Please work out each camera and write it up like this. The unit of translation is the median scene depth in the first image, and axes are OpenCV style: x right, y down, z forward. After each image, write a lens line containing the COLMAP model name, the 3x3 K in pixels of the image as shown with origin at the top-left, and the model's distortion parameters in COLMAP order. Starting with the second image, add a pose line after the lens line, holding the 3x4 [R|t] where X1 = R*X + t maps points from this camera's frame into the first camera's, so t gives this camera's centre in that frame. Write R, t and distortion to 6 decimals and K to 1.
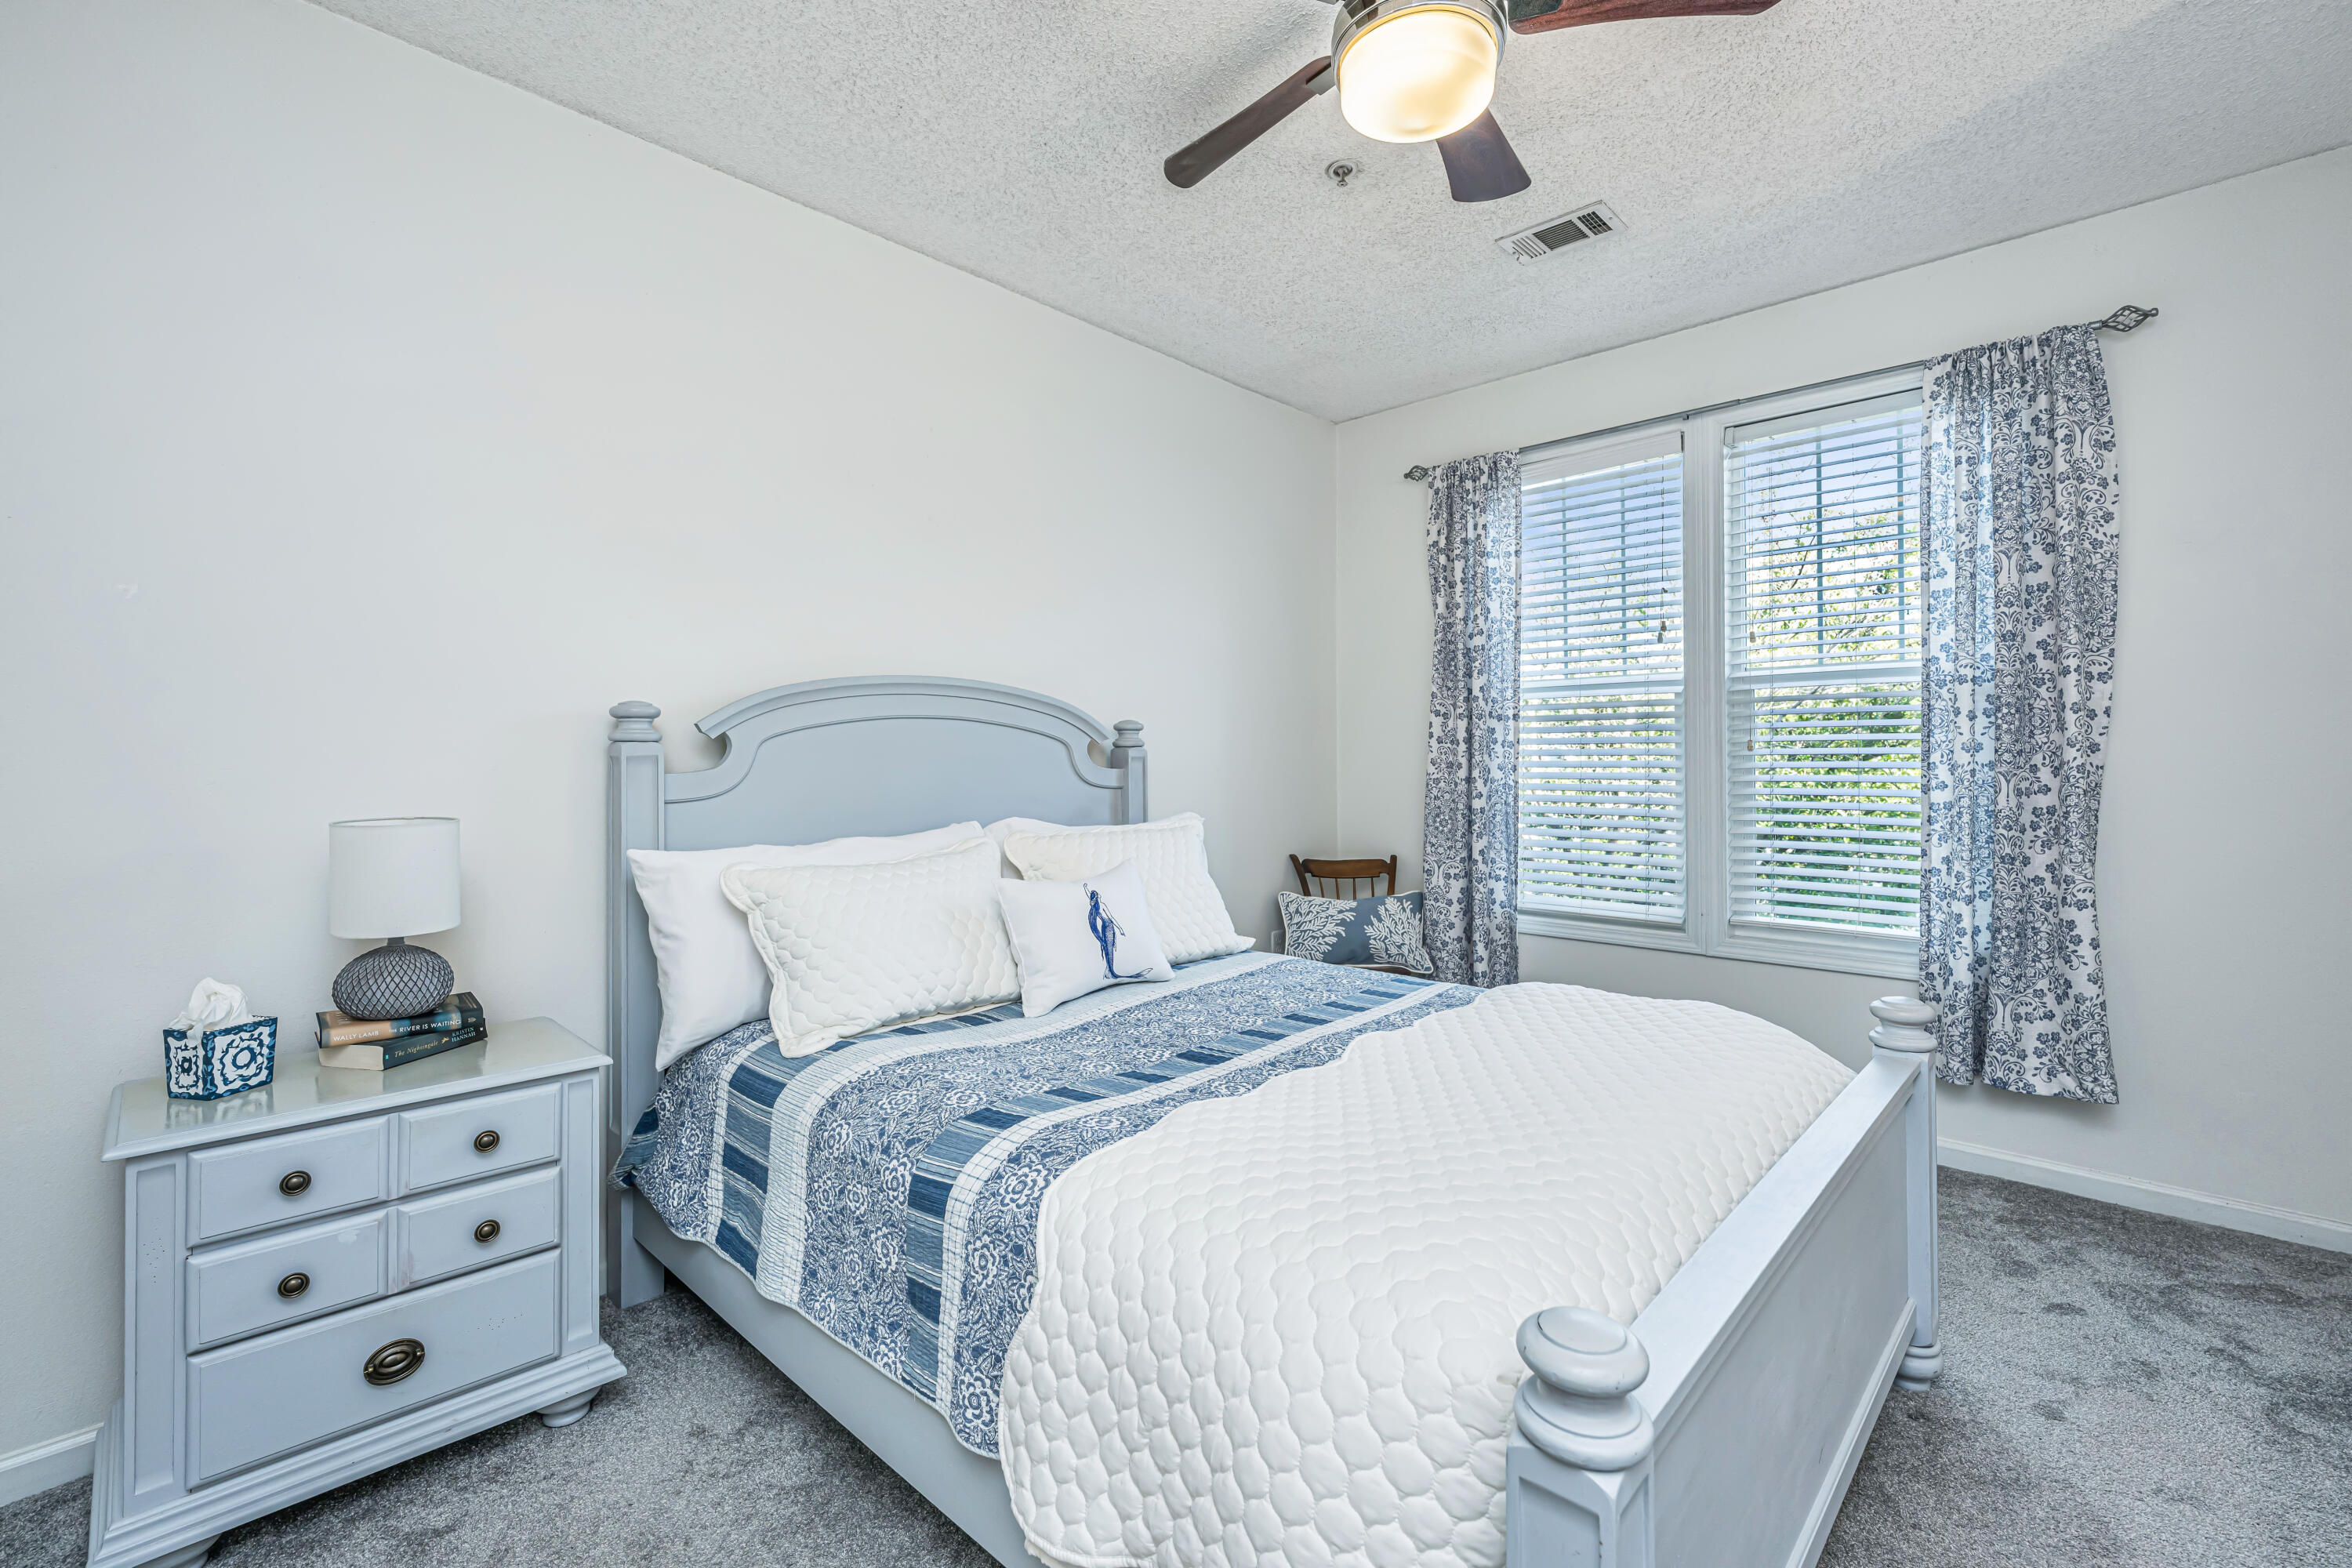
lens RADIAL K [[1008.8, 0, 1176.0], [0, 1008.8, 784.0], [0, 0, 1]] dist [0.000941, -0.000023]
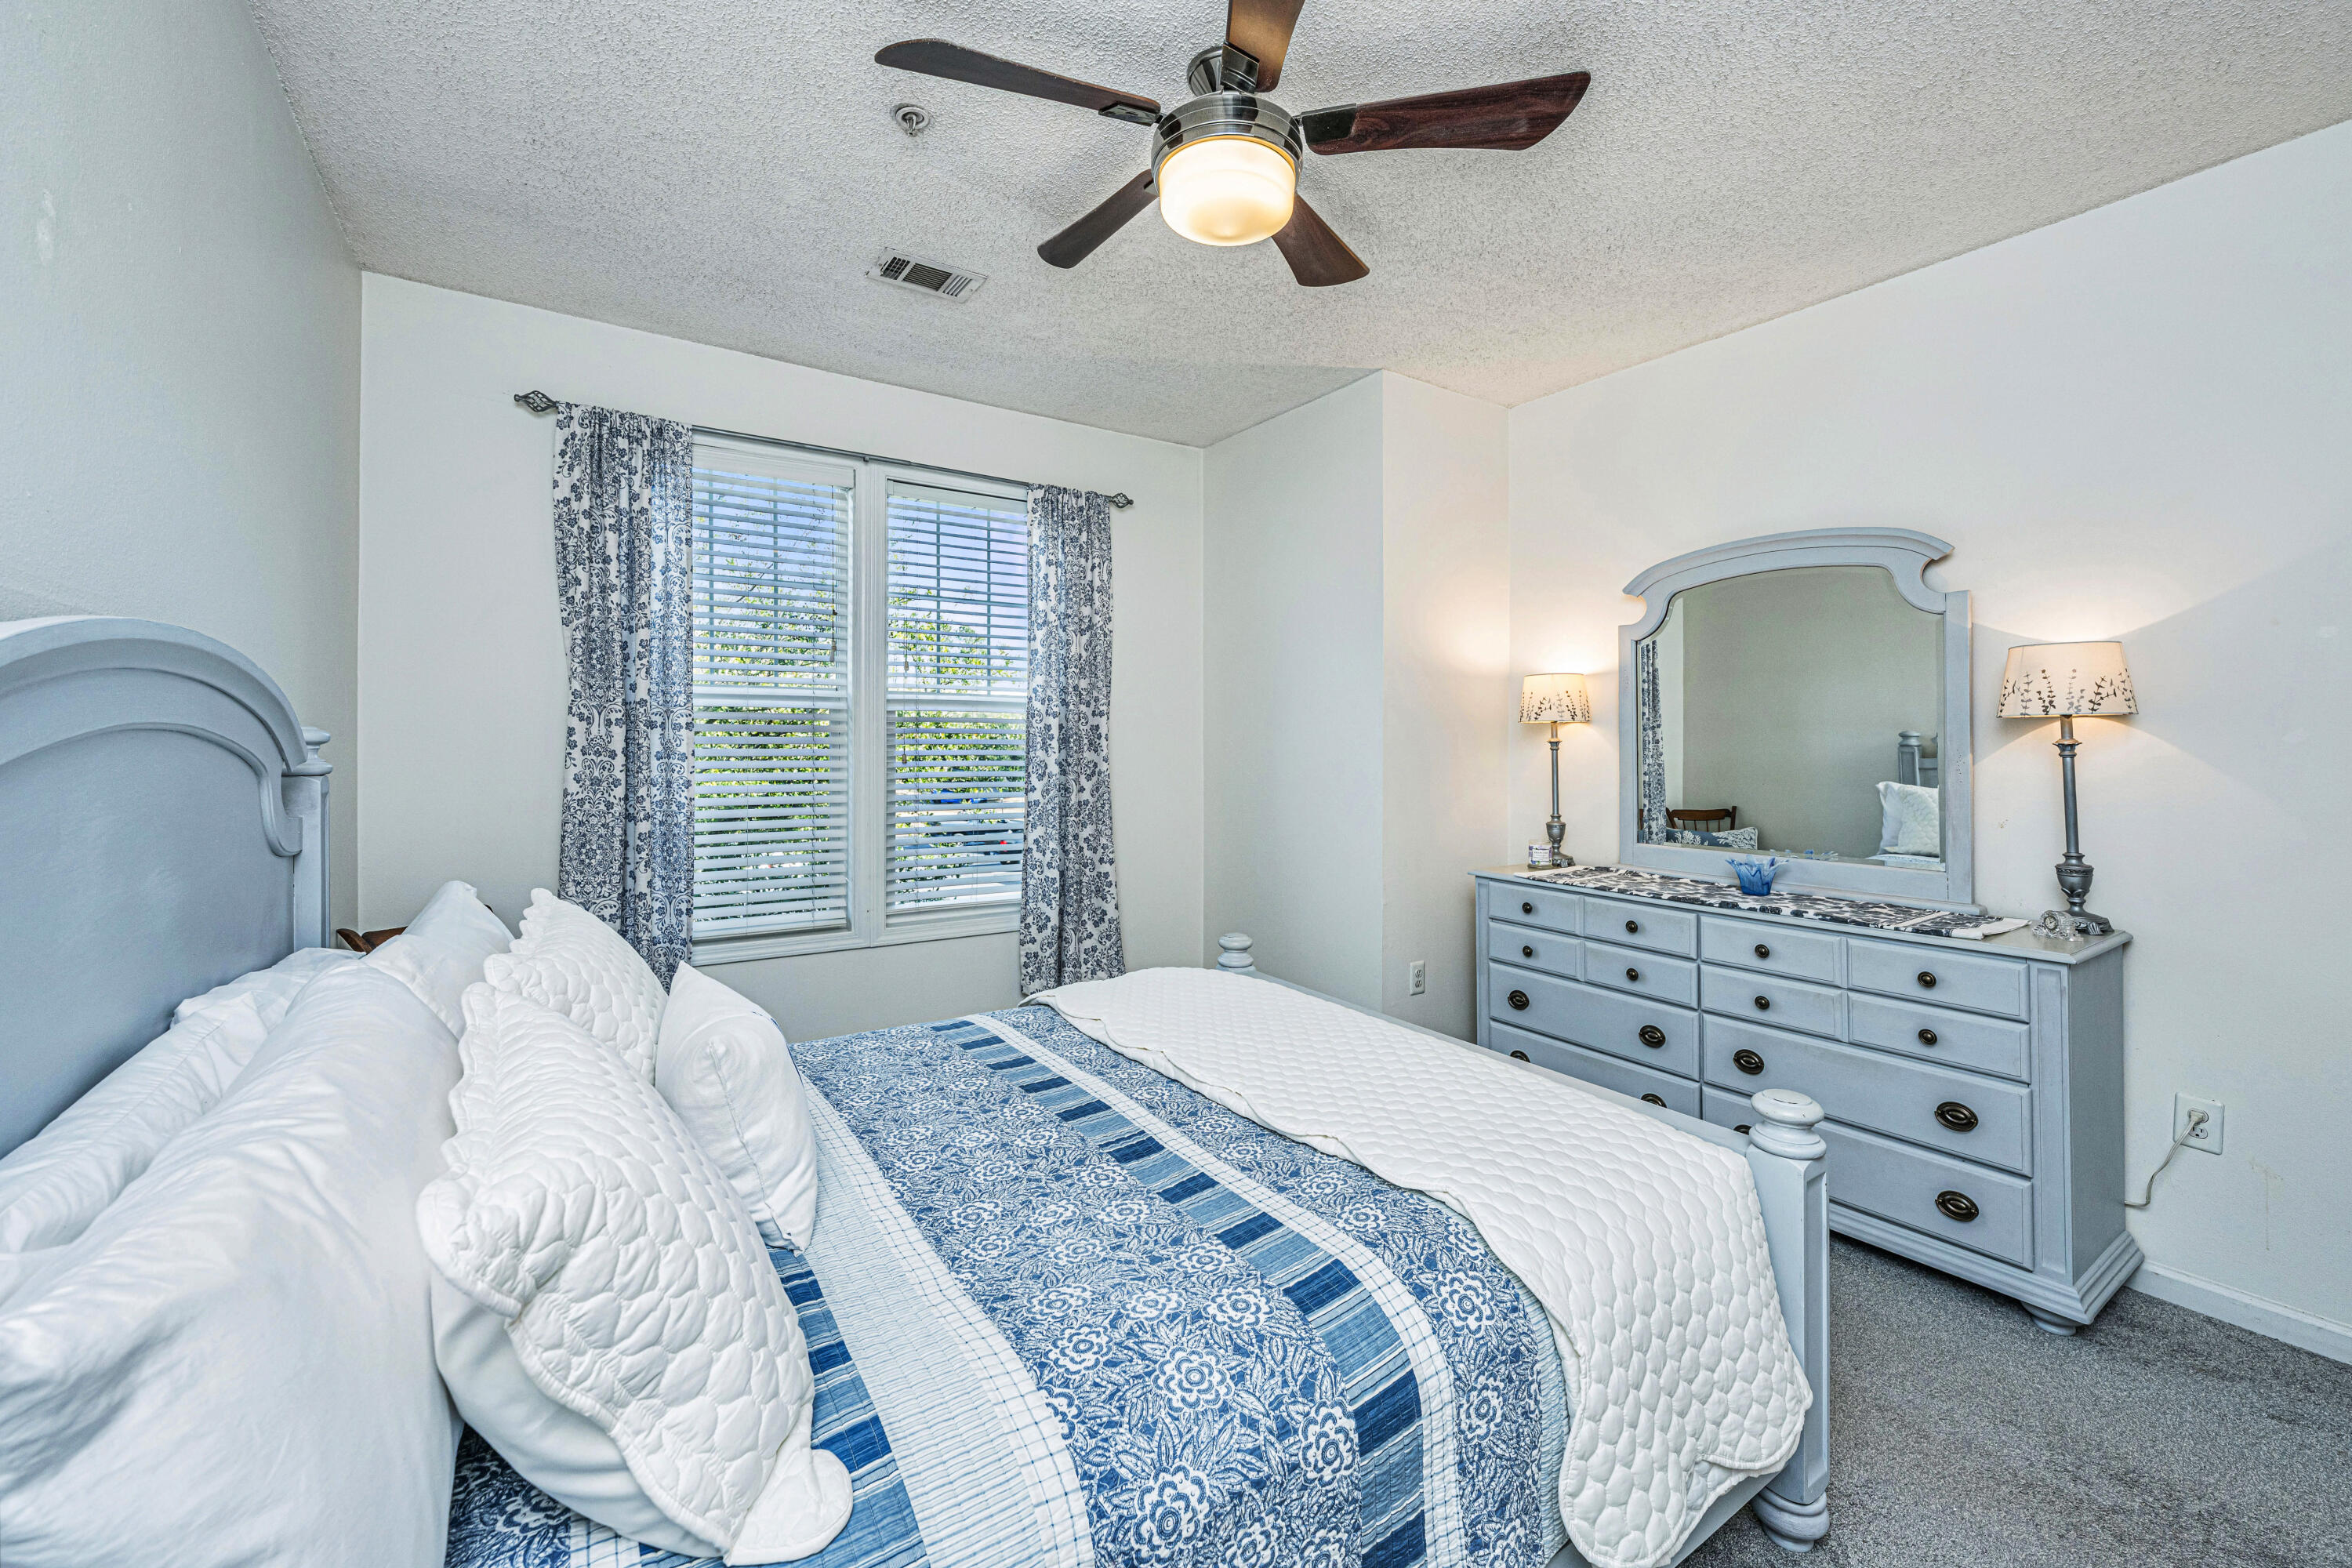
lens RADIAL K [[961.2, 0, 1179.9], [0, 961.2, 755.1], [0, 0, 1]] dist [0.001560, 0.000126]
pose [[0.232150, -0.008657, 0.972641, -0.525654], [0.017018, 0.999843, 0.004837, -0.050858], [-0.972531, 0.015430, 0.232261, 0.521877]]
